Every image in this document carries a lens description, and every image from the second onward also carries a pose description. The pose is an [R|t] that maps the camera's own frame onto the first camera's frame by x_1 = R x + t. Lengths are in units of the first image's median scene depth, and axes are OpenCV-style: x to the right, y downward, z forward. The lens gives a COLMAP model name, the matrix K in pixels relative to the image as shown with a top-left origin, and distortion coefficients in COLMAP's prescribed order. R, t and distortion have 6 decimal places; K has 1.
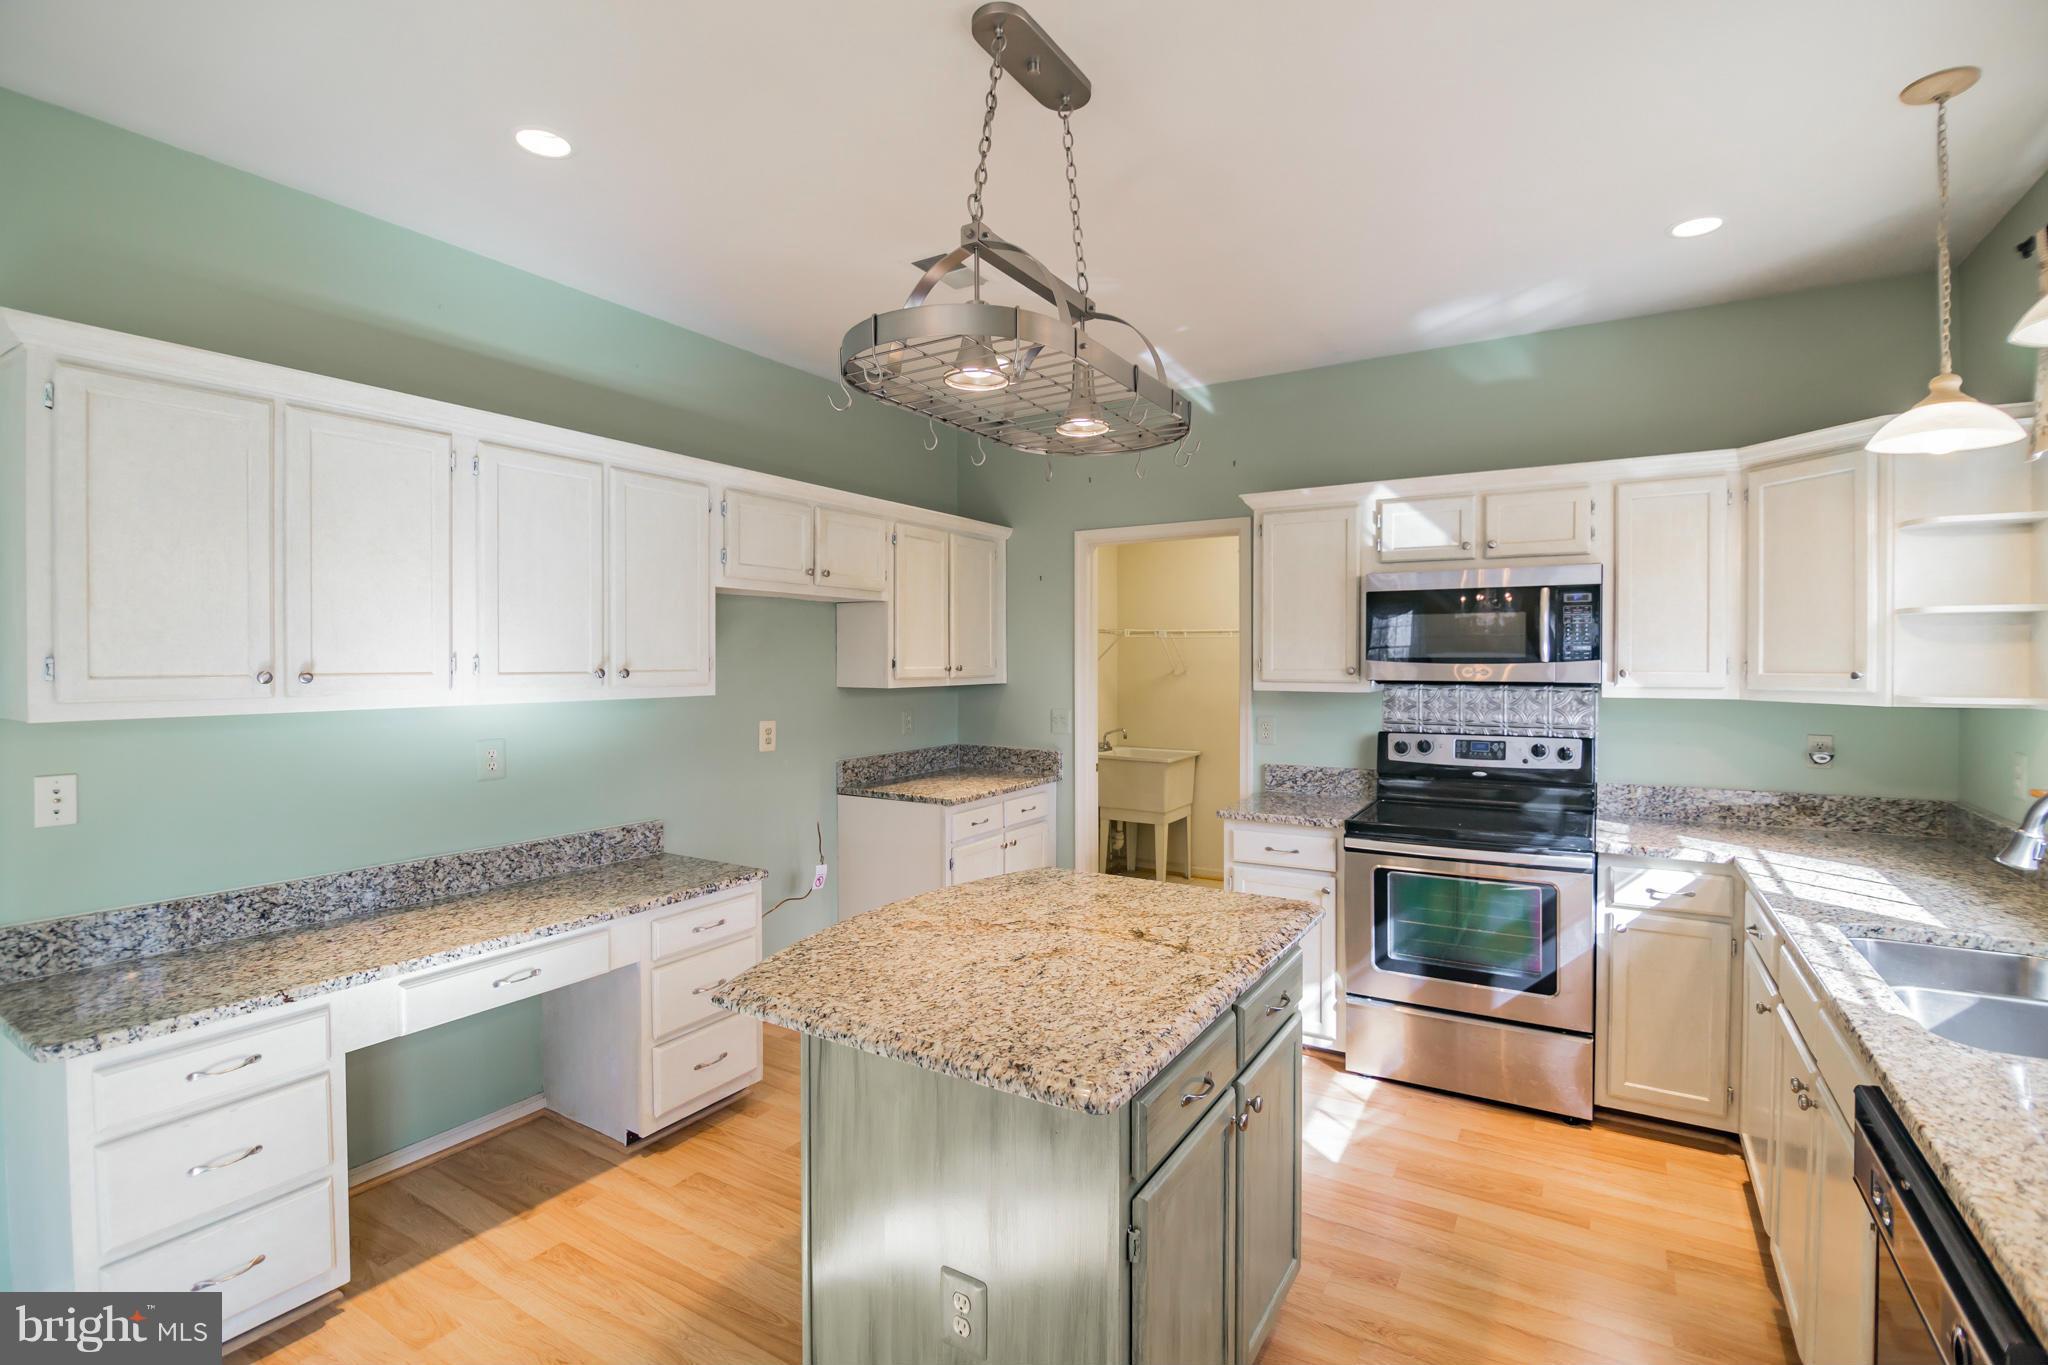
lens RADIAL K [[915.6, 0, 1048.7], [0, 915.6, 673.2], [0, 0, 1]] dist [-0.012192, -0.000165]
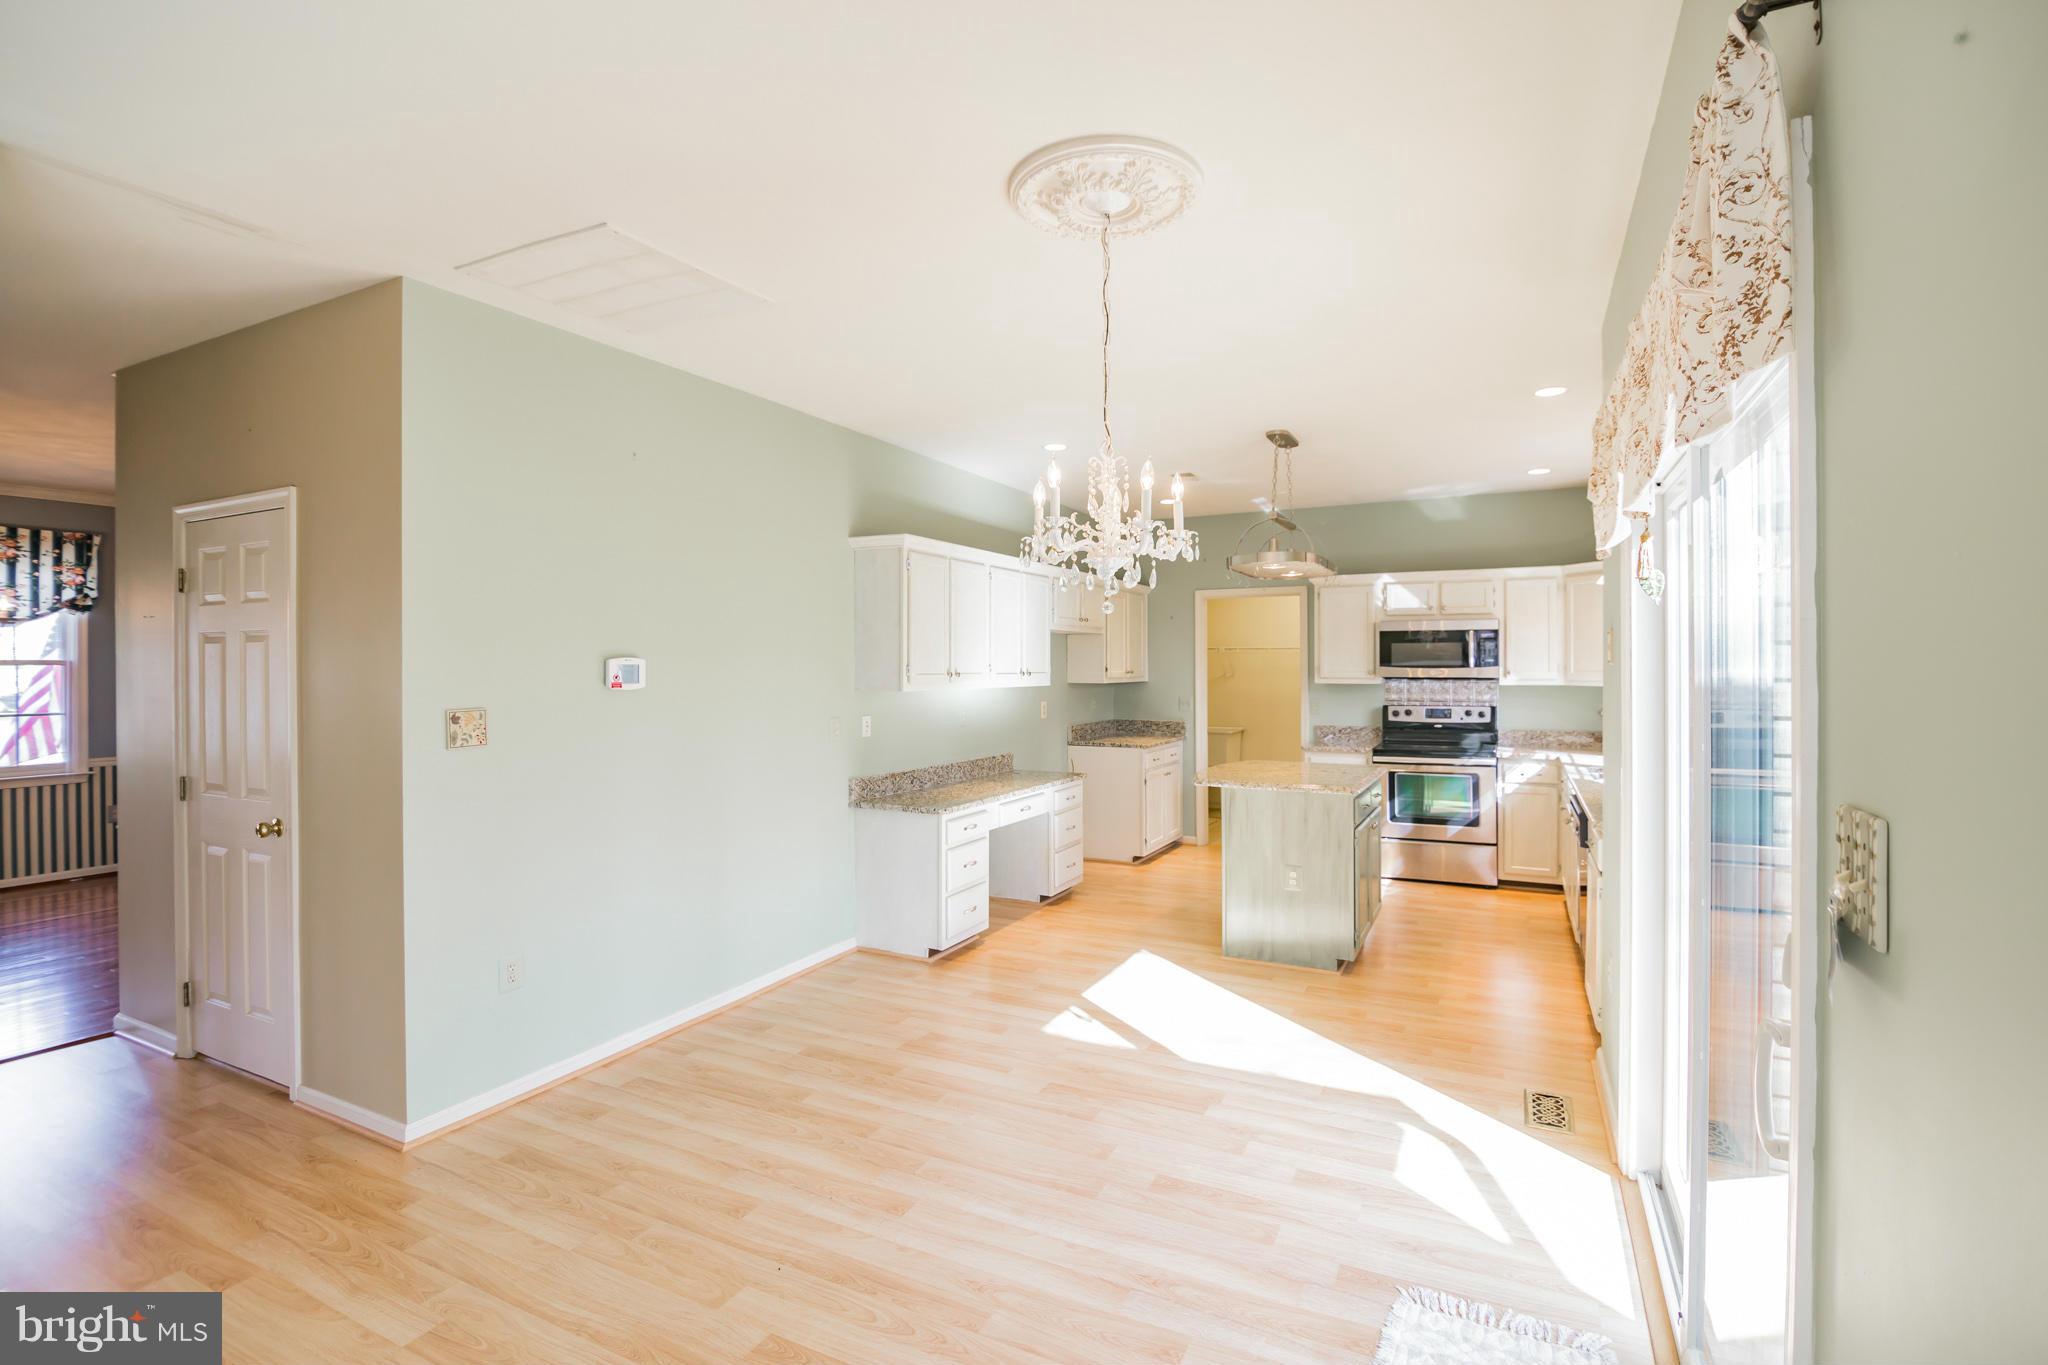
lens RADIAL K [[908.6, 0, 1022.2], [0, 908.6, 670.9], [0, 0, 1]] dist [0.000143, -0.000020]
pose [[0.998893, -0.001984, 0.047001, -0.529540], [0.002496, 0.999938, -0.010828, 0.014455], [-0.046977, 0.010933, 0.998836, -0.935407]]
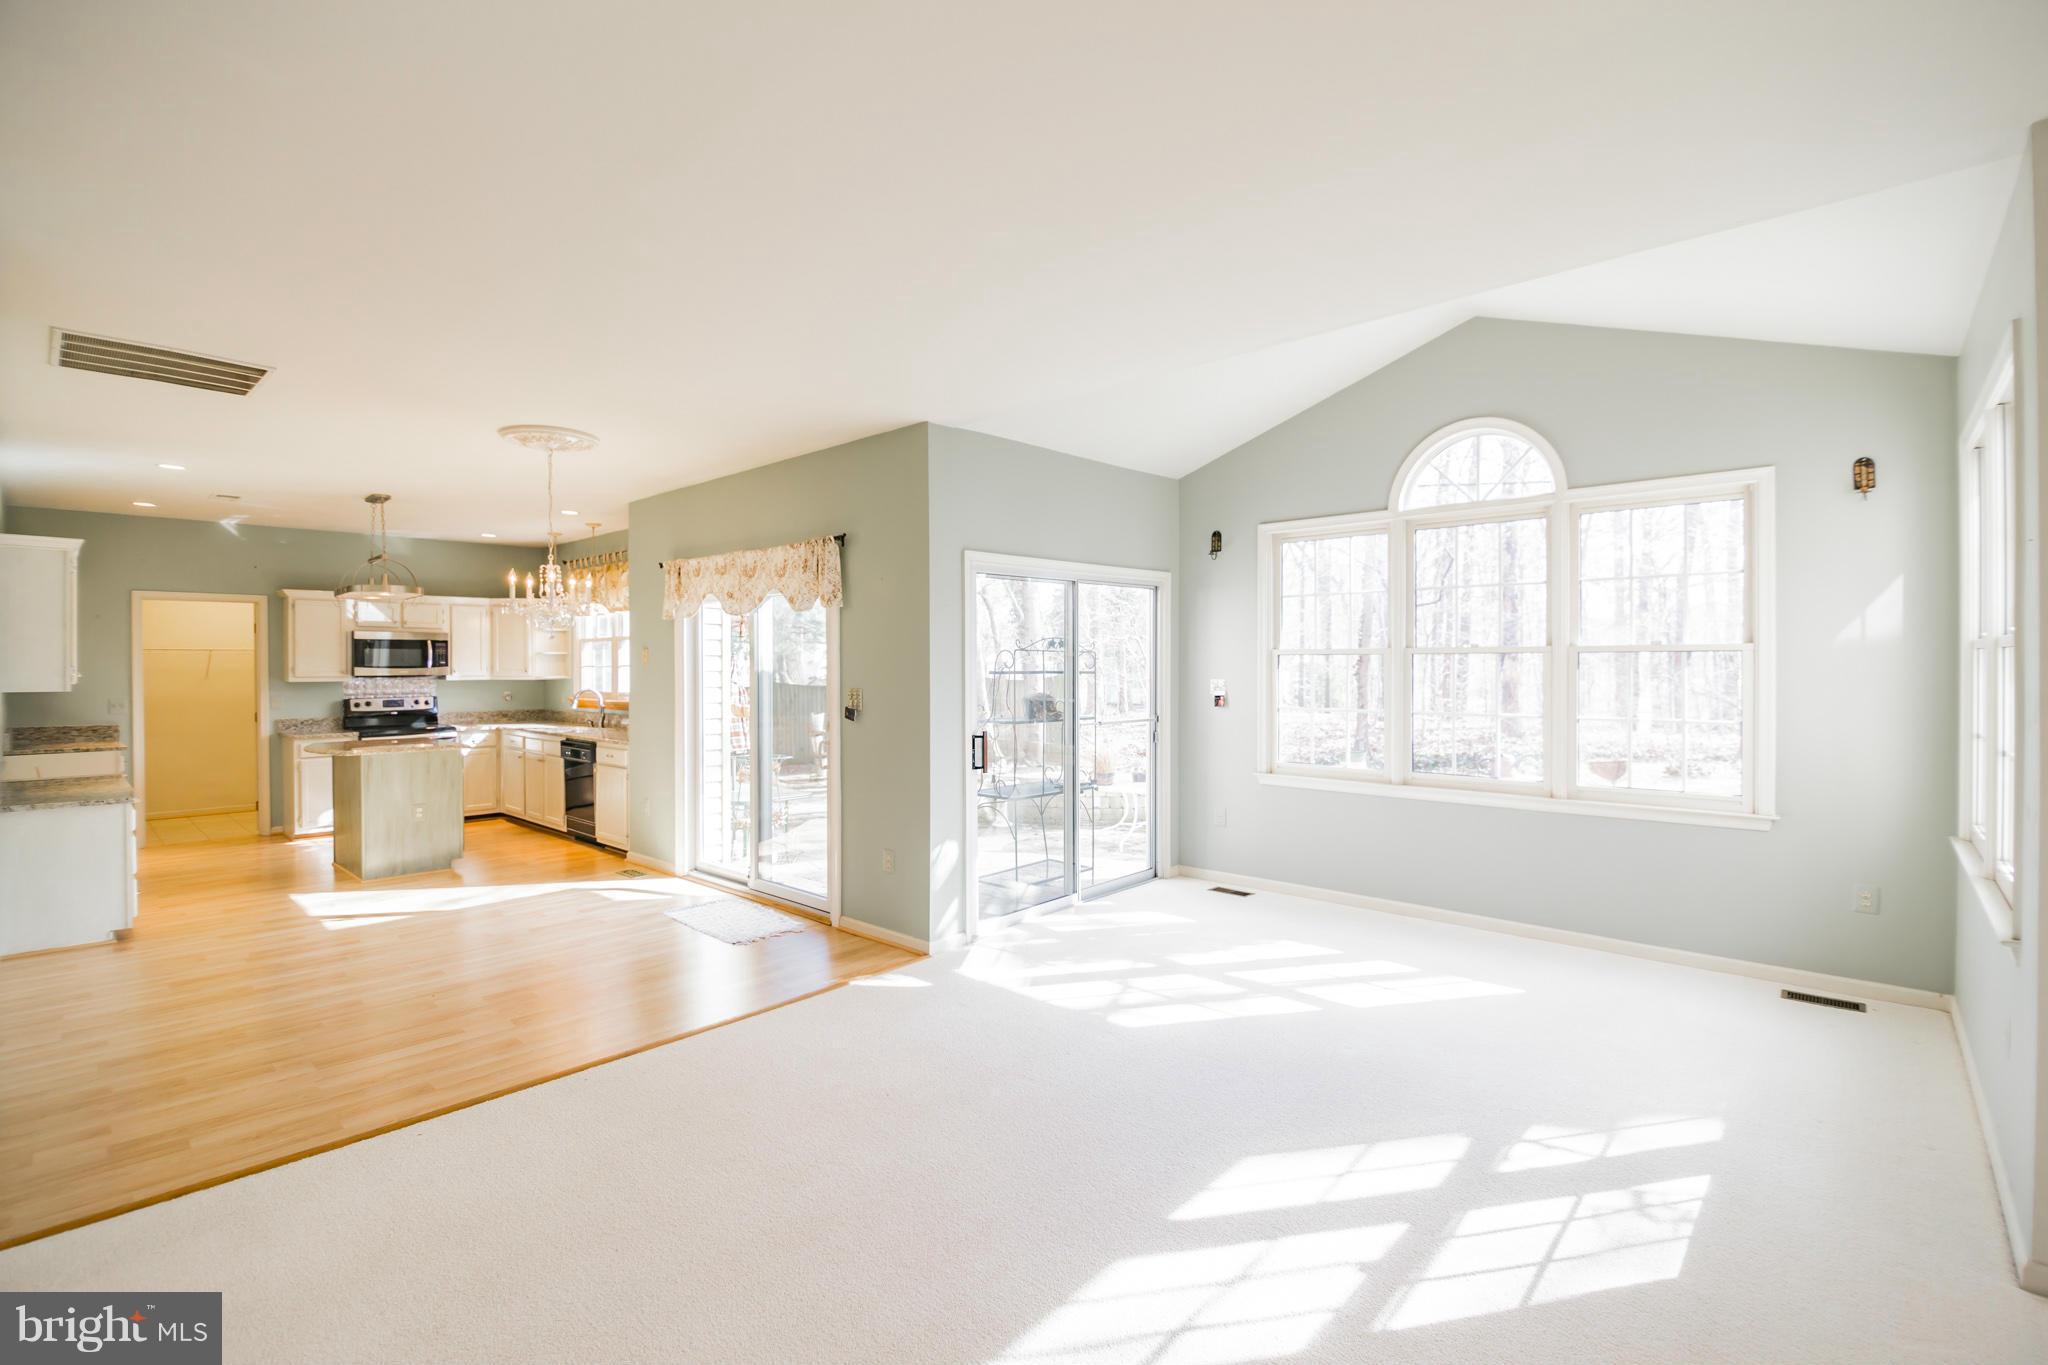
lens RADIAL K [[948.0, 0, 1020.3], [0, 948.0, 672.4], [0, 0, 1]] dist [-0.002361, -0.009599]
pose [[0.201047, -0.010356, 0.979527, -1.844158], [0.016899, 0.999832, 0.007103, 0.011338], [-0.979436, 0.015125, 0.201189, -1.282668]]
